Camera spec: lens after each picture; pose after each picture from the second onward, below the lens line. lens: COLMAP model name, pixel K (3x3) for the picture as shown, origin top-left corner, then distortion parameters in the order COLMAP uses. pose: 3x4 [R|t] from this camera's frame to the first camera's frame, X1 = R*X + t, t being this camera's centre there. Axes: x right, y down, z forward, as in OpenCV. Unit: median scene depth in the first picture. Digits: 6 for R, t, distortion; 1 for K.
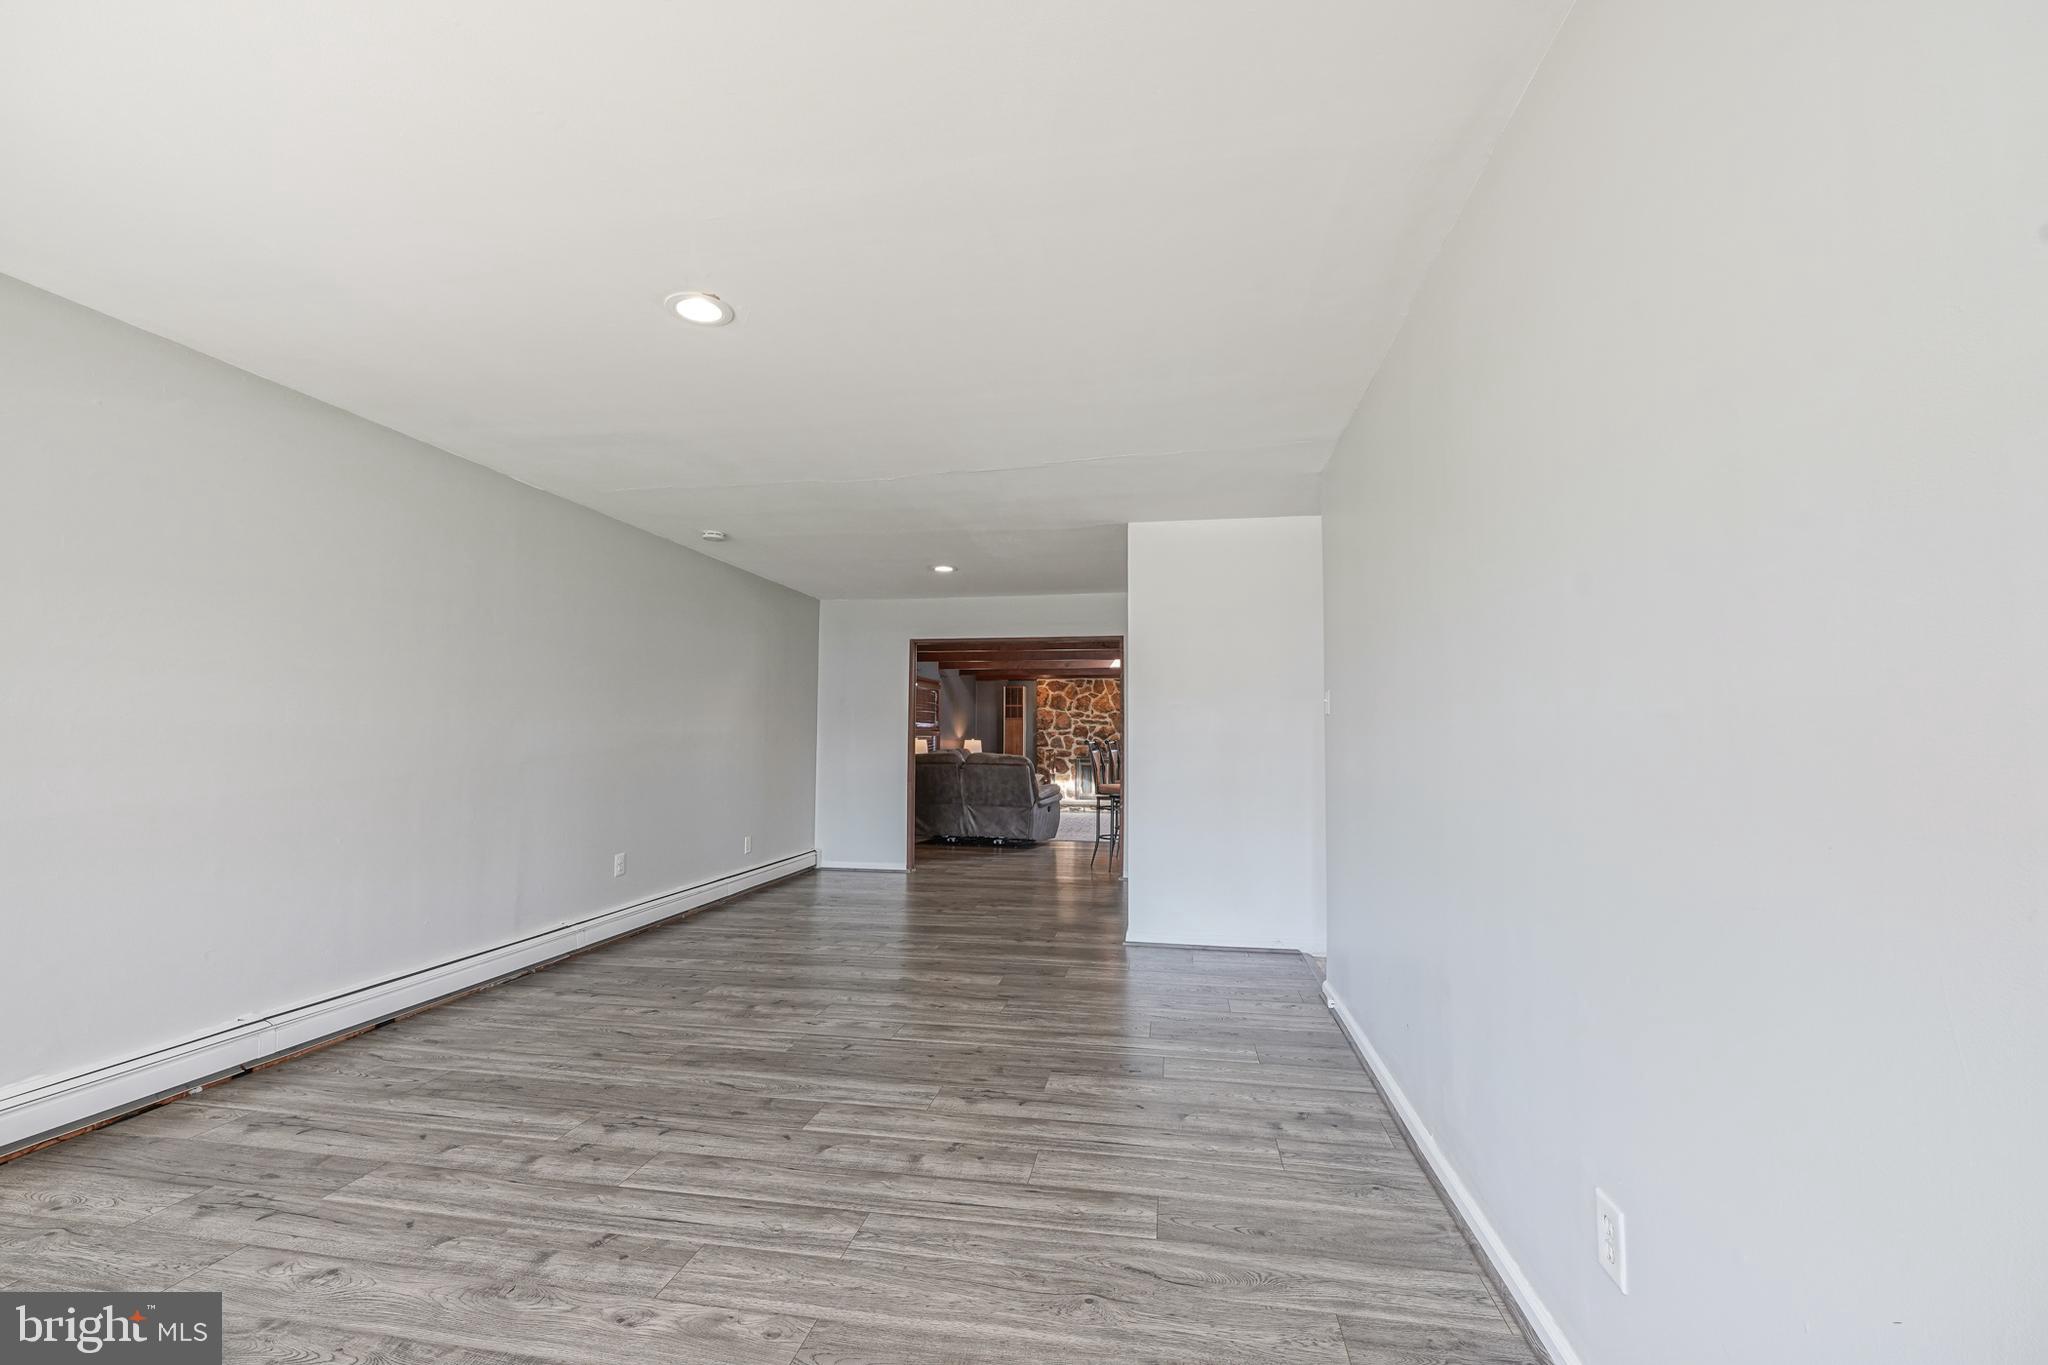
lens RADIAL K [[849.7, 0, 961.9], [0, 849.7, 716.6], [0, 0, 1]] dist [0.000809, -0.000179]
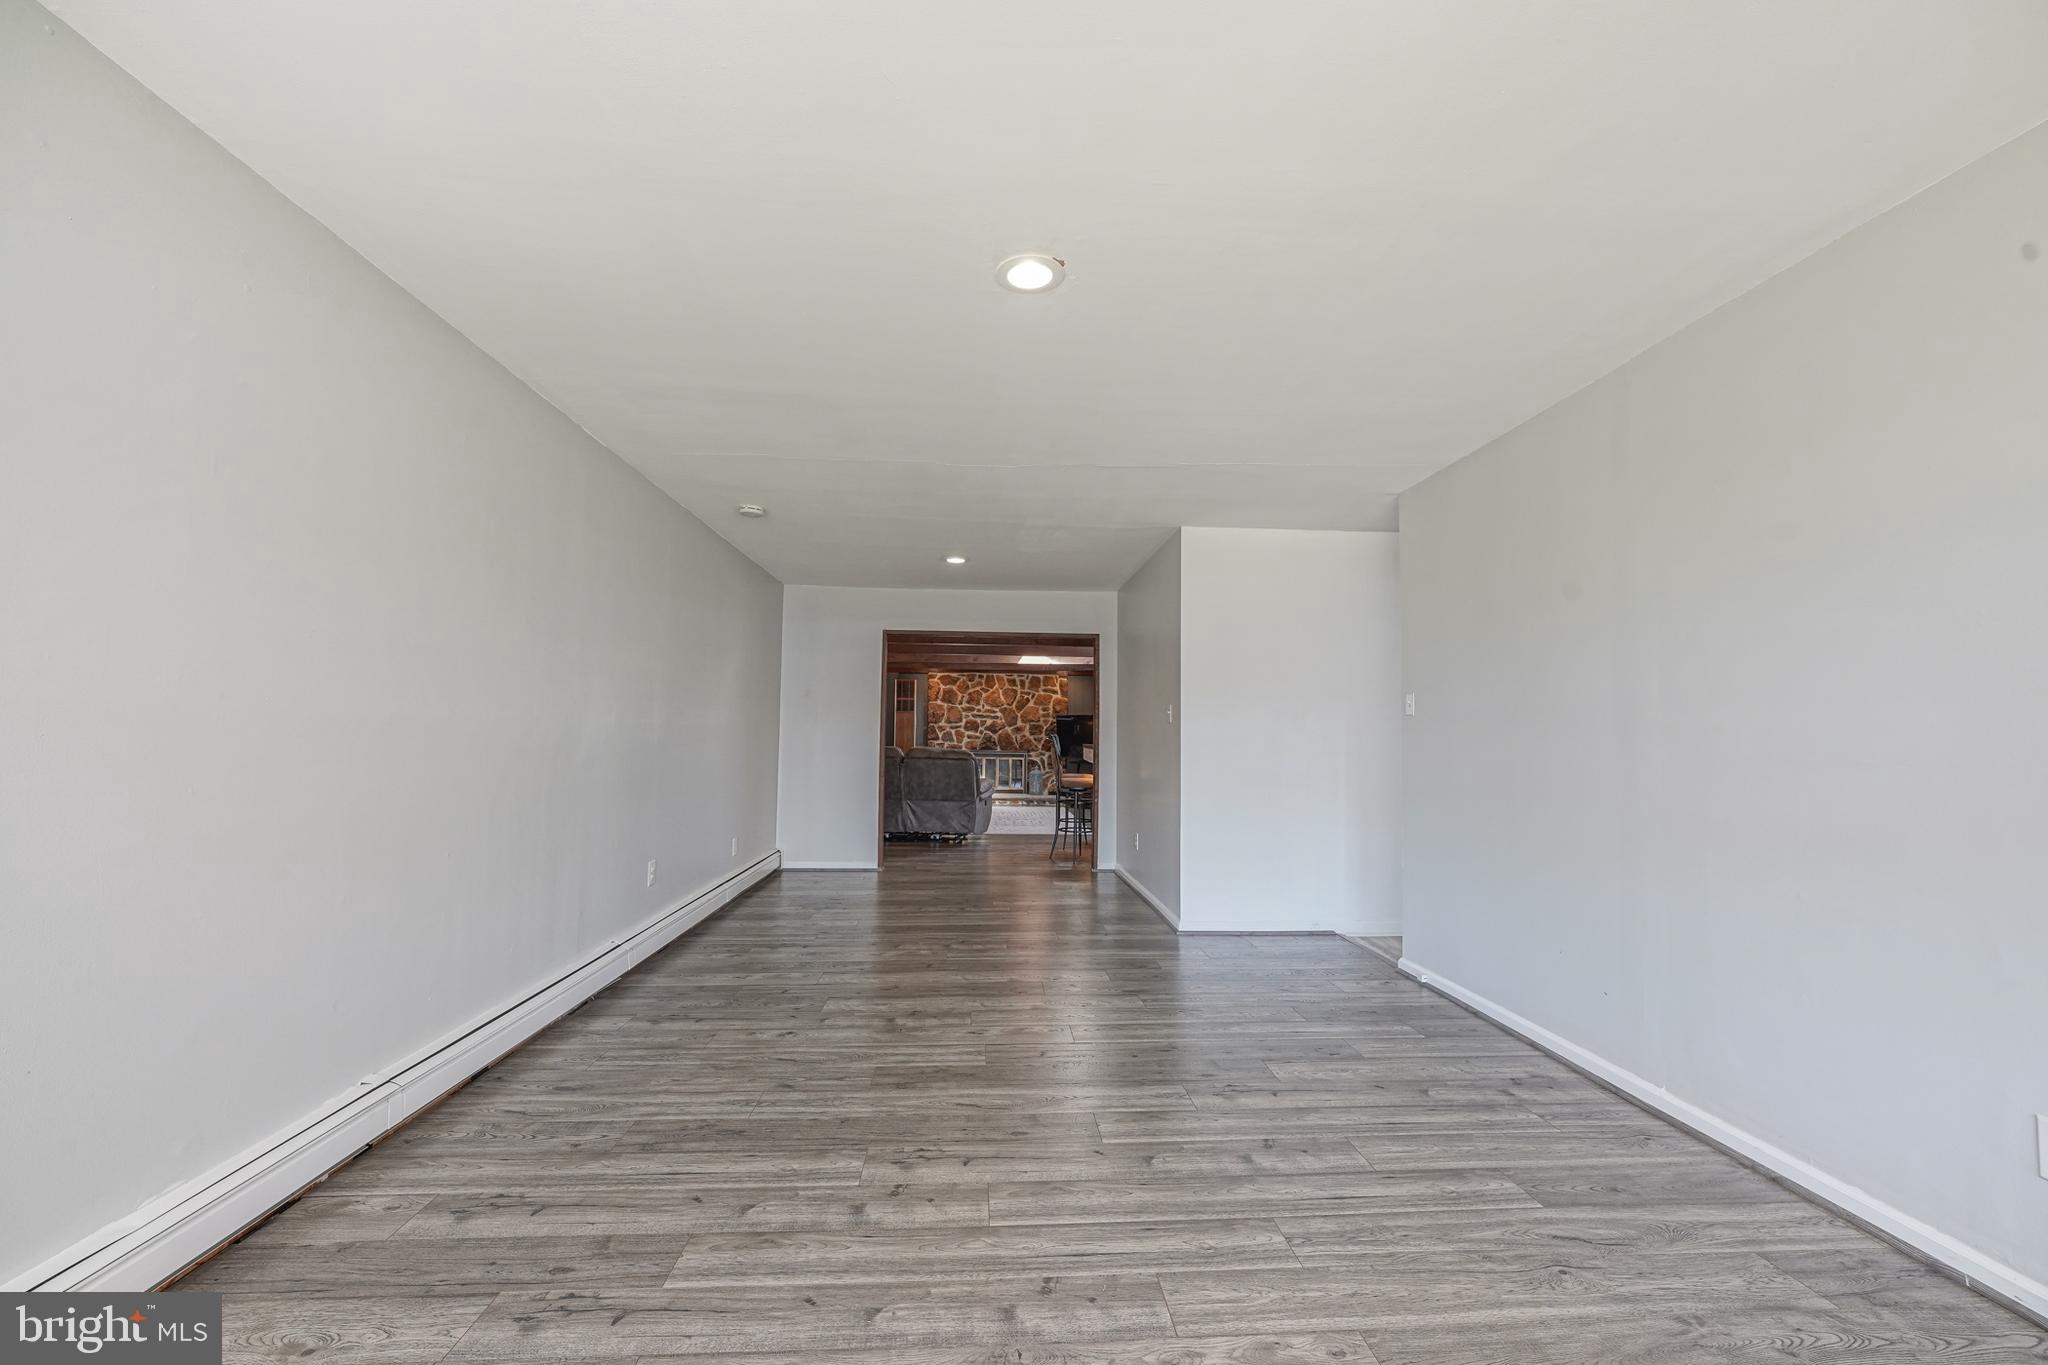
lens RADIAL K [[849.7, 0, 1017.0], [0, 849.7, 695.7], [0, 0, 1]] dist [0.000809, -0.000179]
pose [[0.970503, 0.017859, 0.240427, -0.335648], [-0.013748, 0.999729, -0.018766, 0.001567], [-0.240697, 0.014907, 0.970486, 0.057291]]
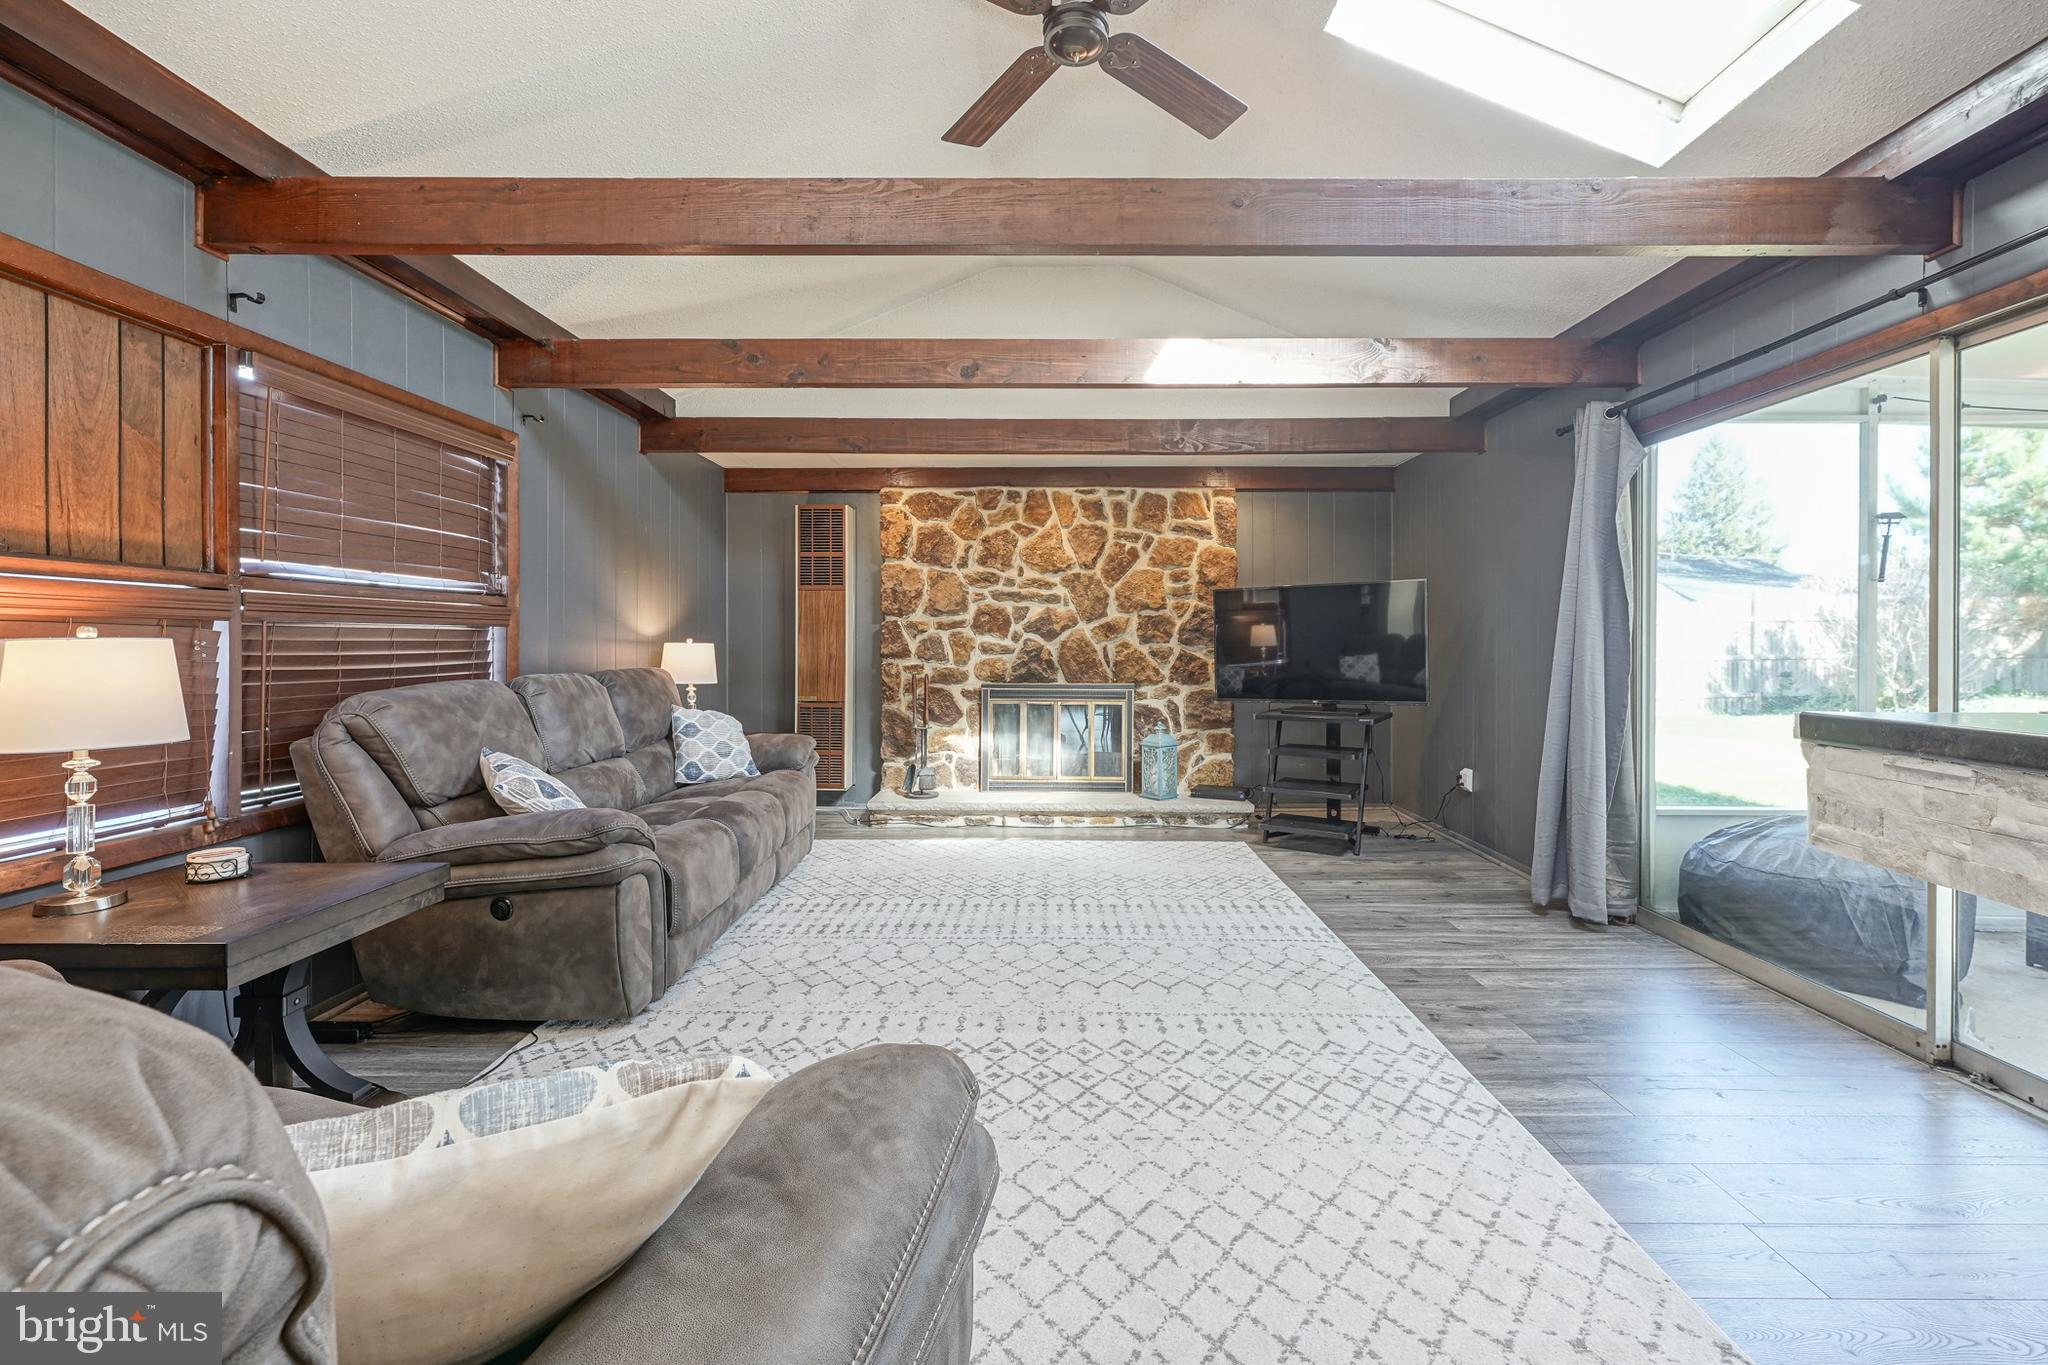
lens RADIAL K [[849.7, 0, 1025.0], [0, 849.7, 651.2], [0, 0, 1]] dist [0.000809, -0.000179]
pose [[0.985765, -0.005371, 0.168045, 0.579011], [-0.000800, 0.999328, 0.036635, 0.112811], [-0.168129, -0.036248, 0.985098, 3.967512]]
